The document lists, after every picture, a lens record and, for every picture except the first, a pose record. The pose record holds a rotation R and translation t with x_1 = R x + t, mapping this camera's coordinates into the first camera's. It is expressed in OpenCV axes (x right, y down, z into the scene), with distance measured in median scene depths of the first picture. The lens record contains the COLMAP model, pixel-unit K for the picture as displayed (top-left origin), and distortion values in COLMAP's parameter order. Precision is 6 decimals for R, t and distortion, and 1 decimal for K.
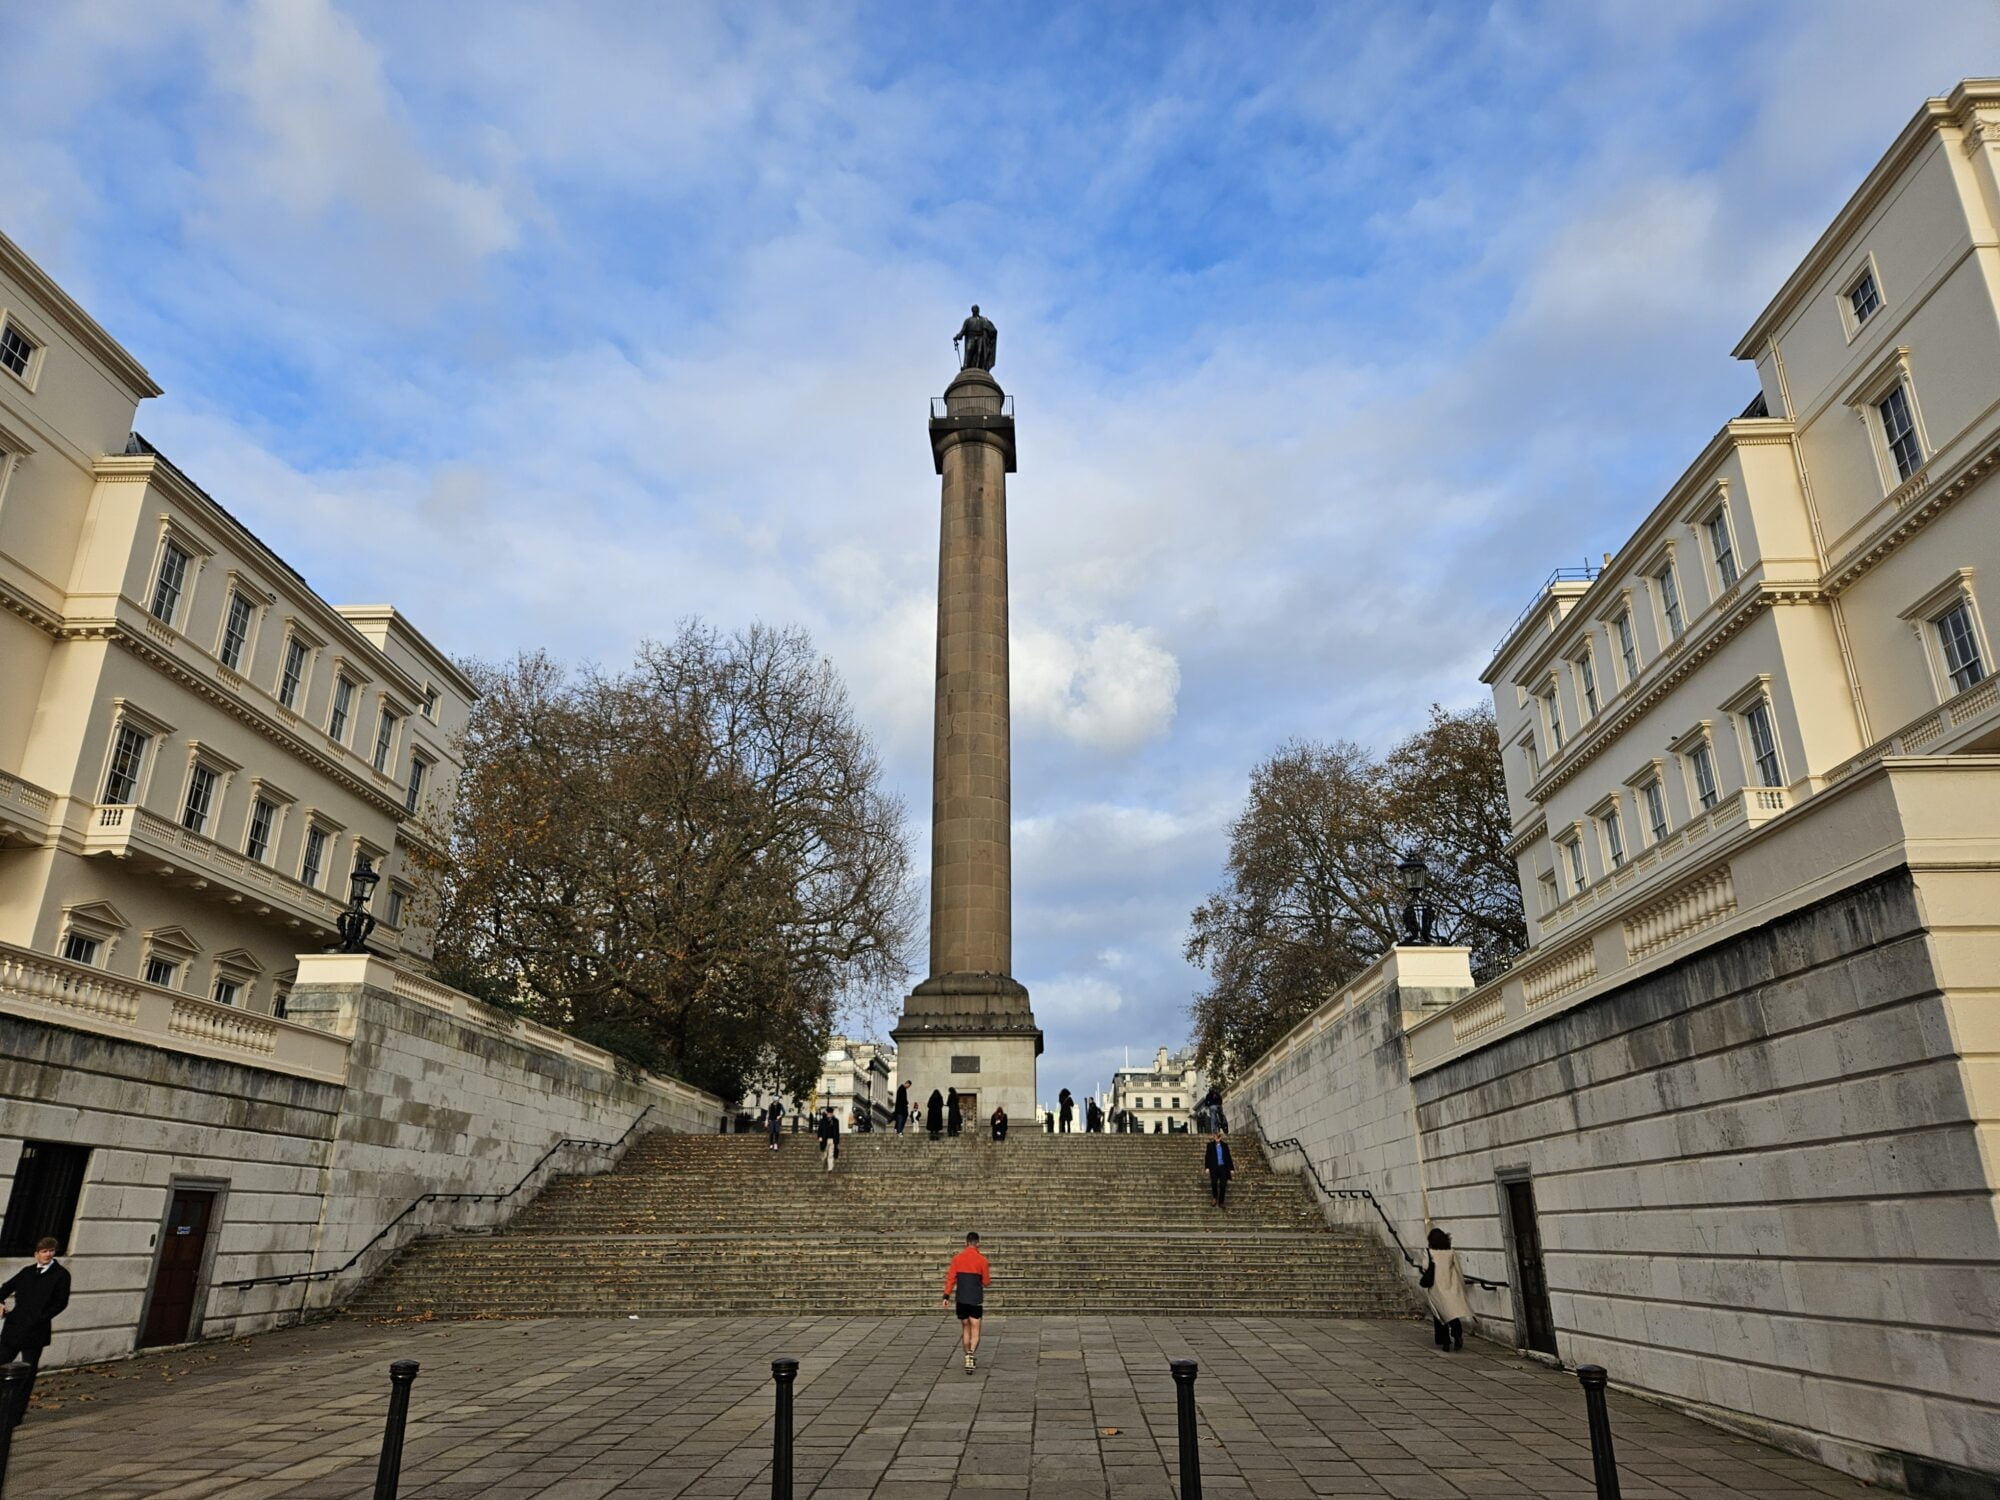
lens RADIAL K [[1311.5, 0, 989.8], [0, 1311.5, 744.9], [0, 0, 1]] dist [0.077237, -0.056619]
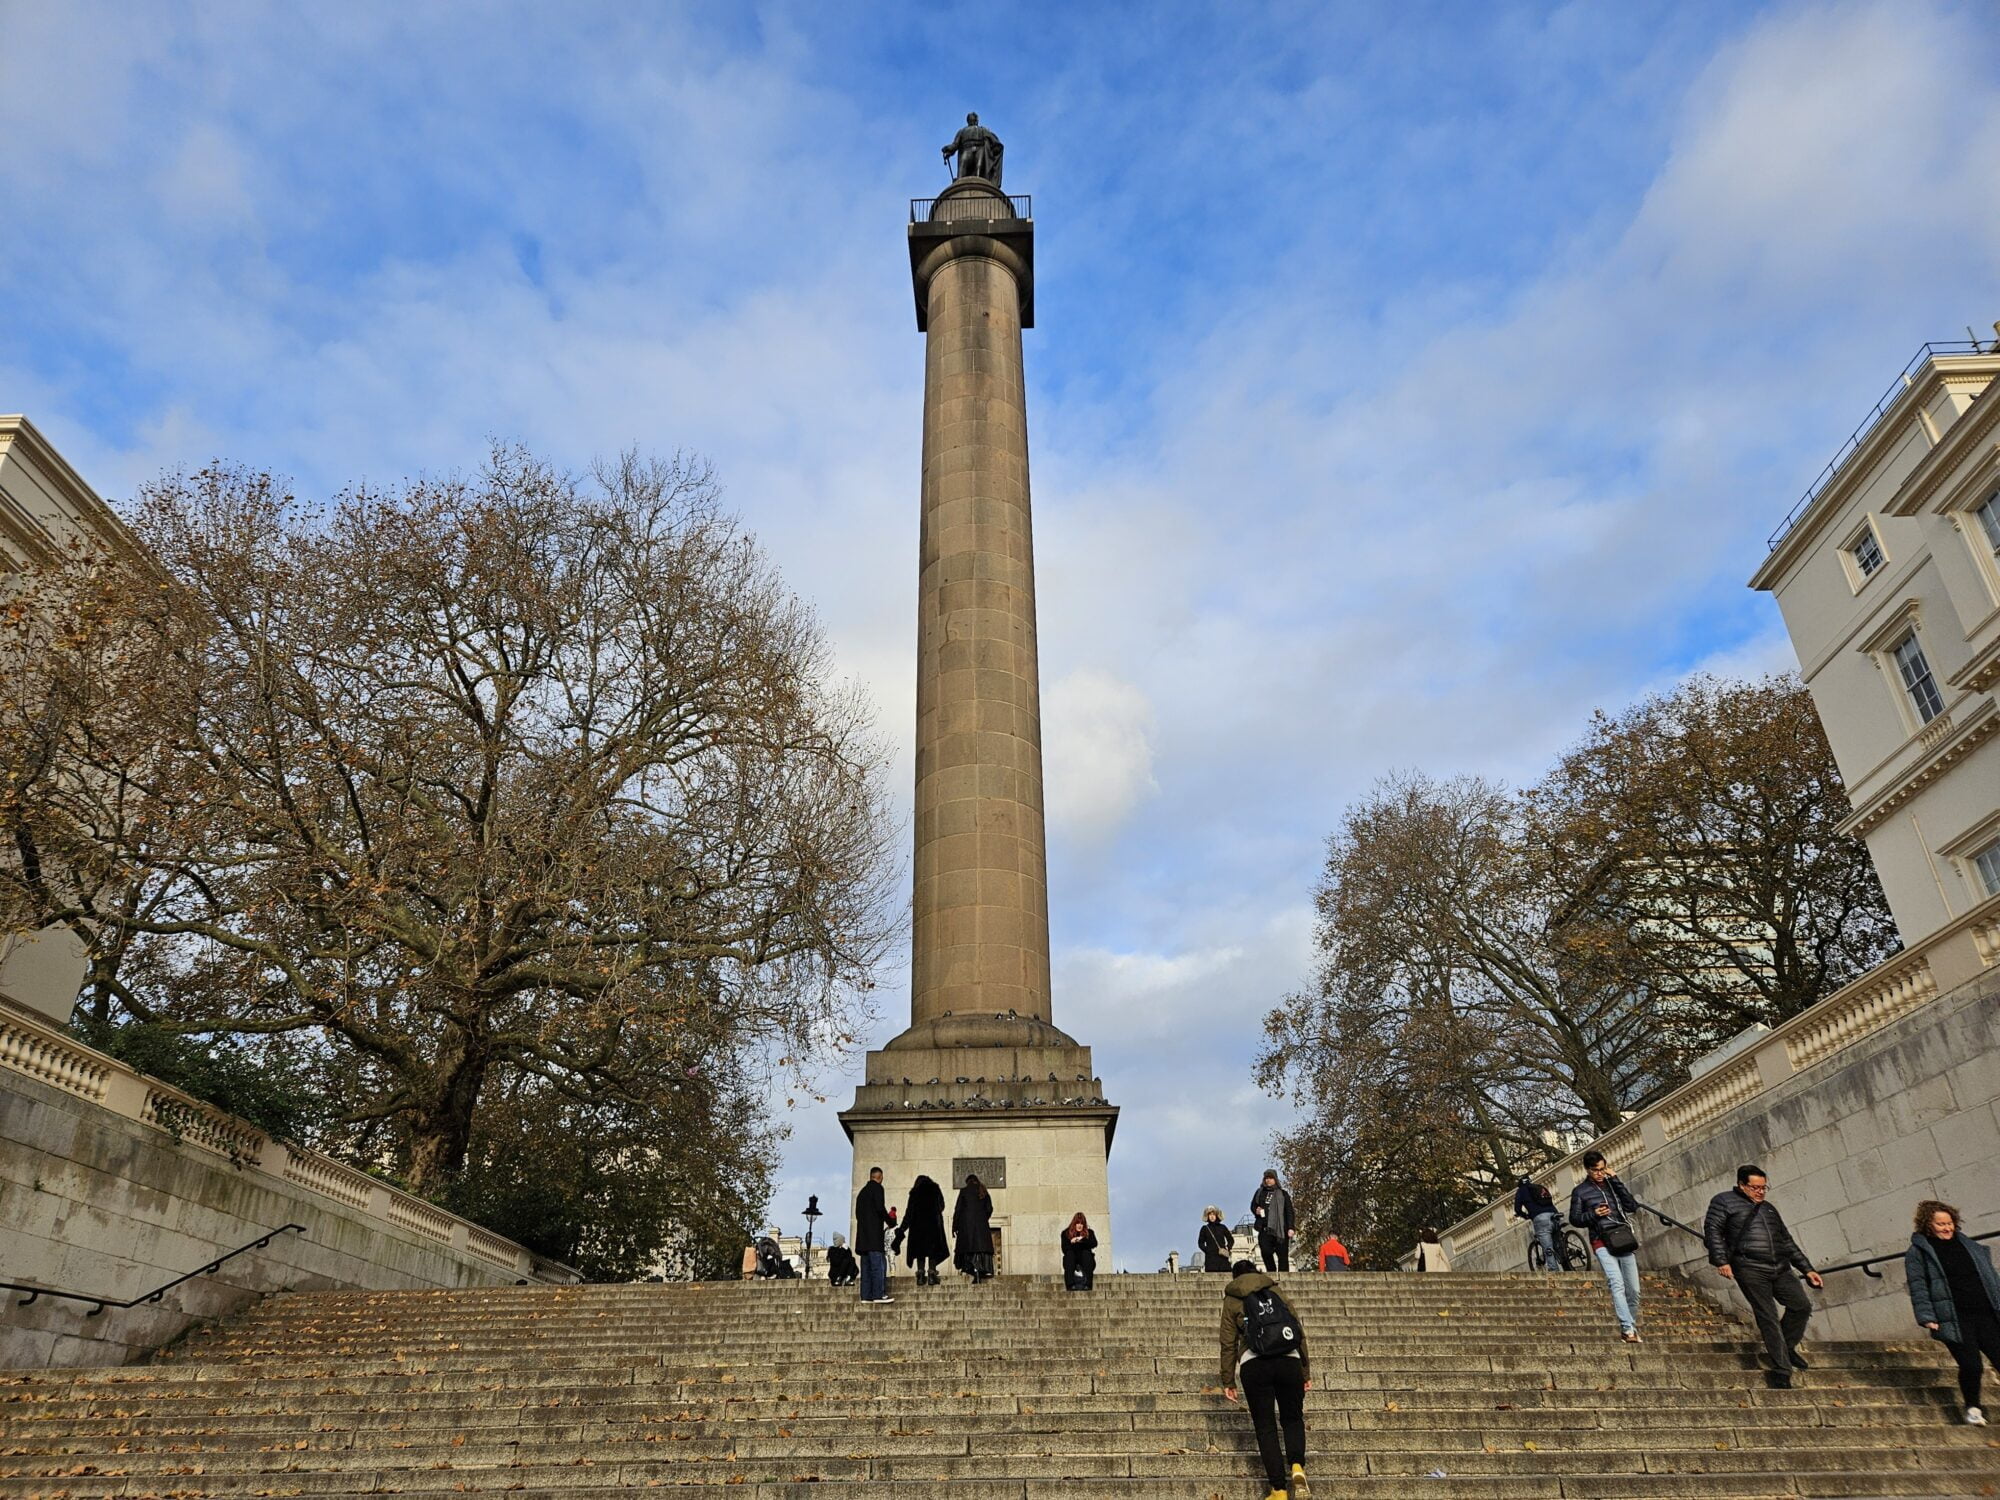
lens RADIAL K [[1311.5, 0, 989.8], [0, 1311.5, 744.9], [0, 0, 1]] dist [0.077237, -0.056619]
pose [[0.999729, -0.005190, 0.022679, -0.022647], [0.008619, 0.988059, -0.153836, 0.135450], [-0.021610, 0.153990, 0.987836, 0.388123]]
